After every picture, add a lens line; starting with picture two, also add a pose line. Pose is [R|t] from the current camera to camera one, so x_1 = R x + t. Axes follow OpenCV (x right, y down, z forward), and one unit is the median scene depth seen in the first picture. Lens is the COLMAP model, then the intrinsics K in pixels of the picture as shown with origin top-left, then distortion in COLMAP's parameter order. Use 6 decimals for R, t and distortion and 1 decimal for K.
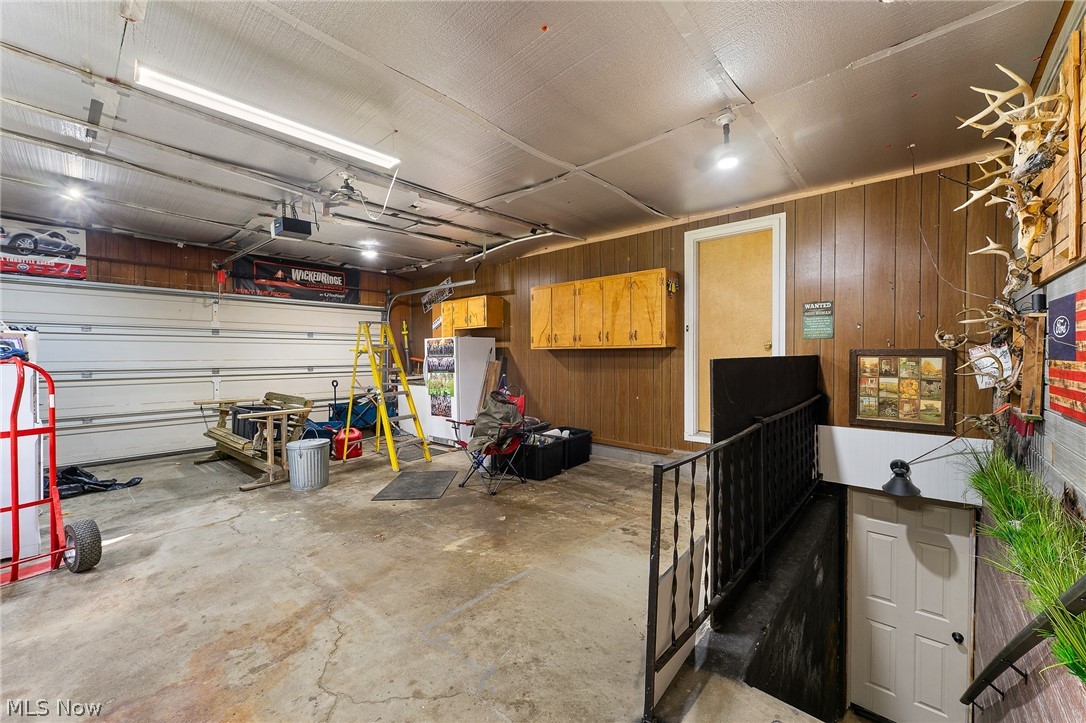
lens RADIAL K [[436.5, 0, 548.7], [0, 436.5, 363.3], [0, 0, 1]] dist [-0.003615, 0.000215]
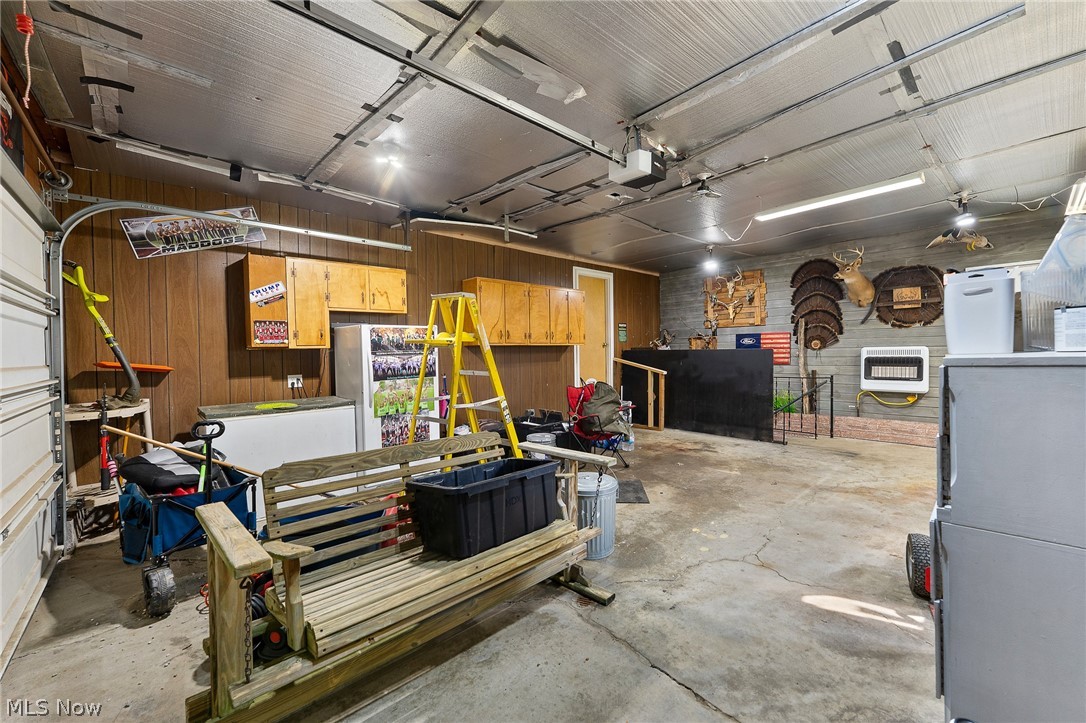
lens RADIAL K [[436.5, 0, 548.7], [0, 436.5, 363.3], [0, 0, 1]] dist [-0.003615, 0.000215]
pose [[0.101922, -0.024885, 0.994481, -1.298508], [0.033257, 0.999214, 0.021595, -0.012820], [-0.994236, 0.030872, 0.102669, 1.063548]]
